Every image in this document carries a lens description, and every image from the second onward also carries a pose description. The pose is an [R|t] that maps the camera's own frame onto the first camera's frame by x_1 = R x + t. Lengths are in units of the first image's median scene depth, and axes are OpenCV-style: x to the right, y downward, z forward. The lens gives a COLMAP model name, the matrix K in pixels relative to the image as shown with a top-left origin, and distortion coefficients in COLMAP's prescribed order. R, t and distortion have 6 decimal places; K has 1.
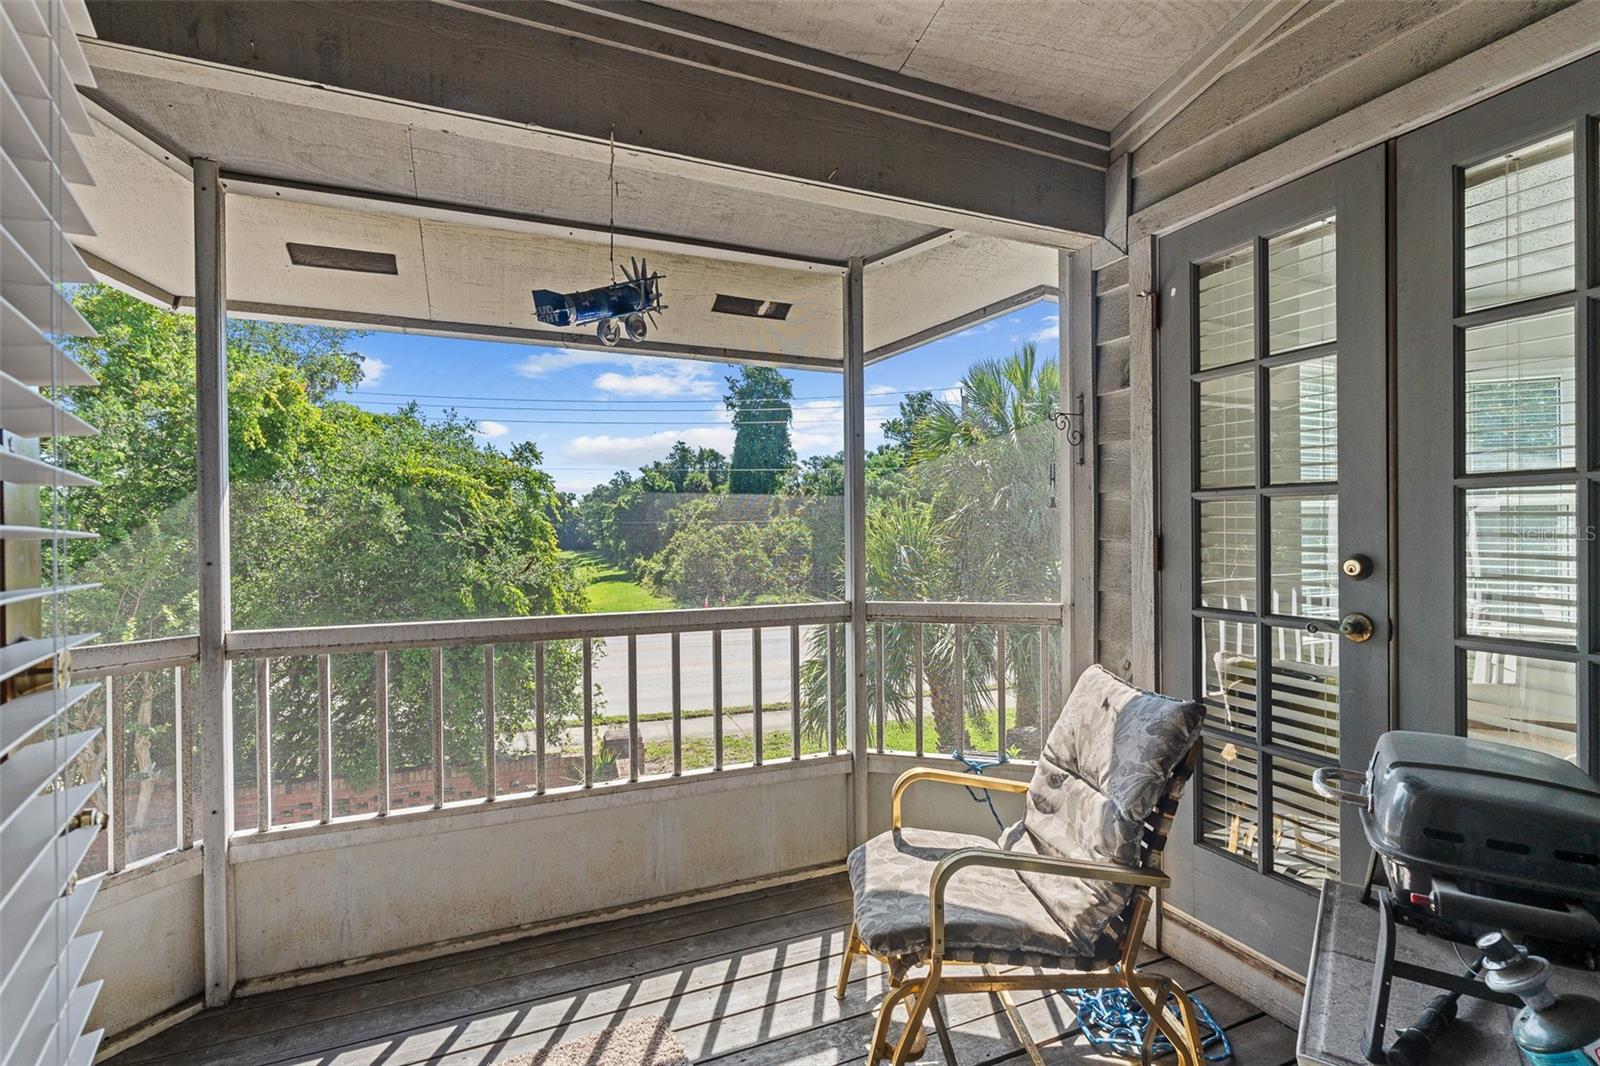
lens RADIAL K [[727.7, 0, 799.7], [0, 727.7, 524.4], [0, 0, 1]] dist [-0.003772, 0.000215]
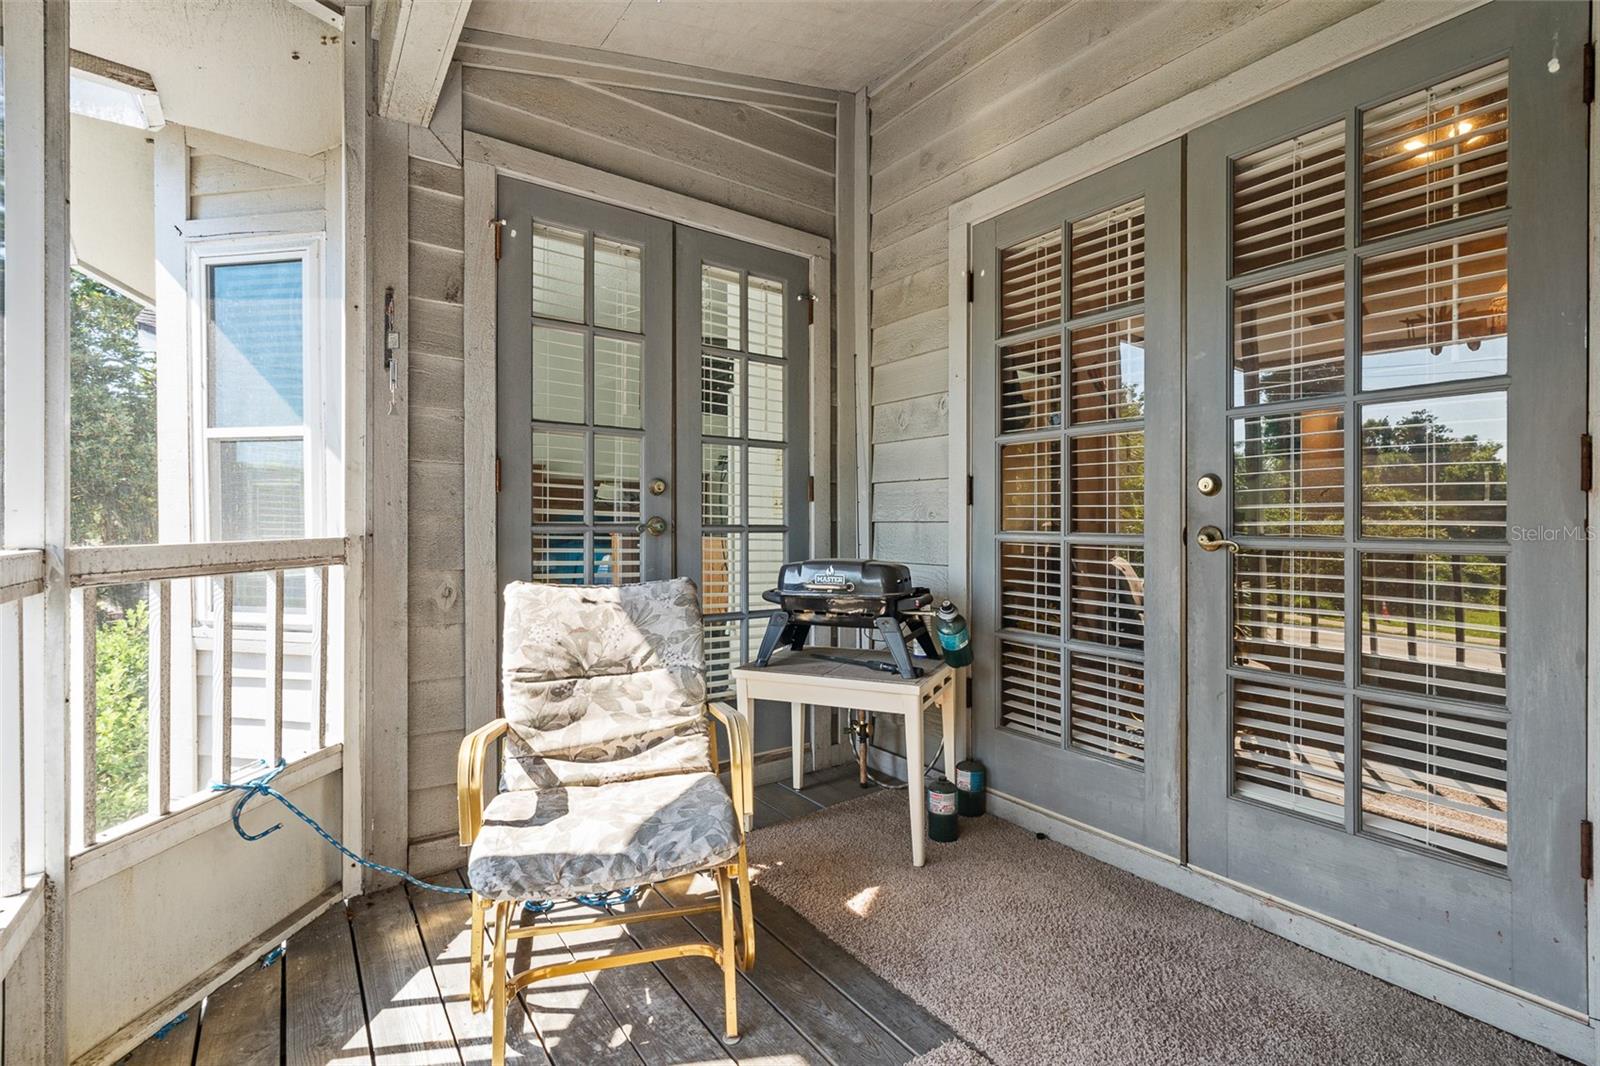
lens RADIAL K [[727.7, 0, 799.7], [0, 727.7, 524.4], [0, 0, 1]] dist [-0.003772, 0.000215]
pose [[-0.232315, 0.004048, 0.972632, -0.413878], [-0.000920, 0.999990, -0.004382, 0.076163], [-0.972640, -0.001913, -0.232309, 0.547049]]
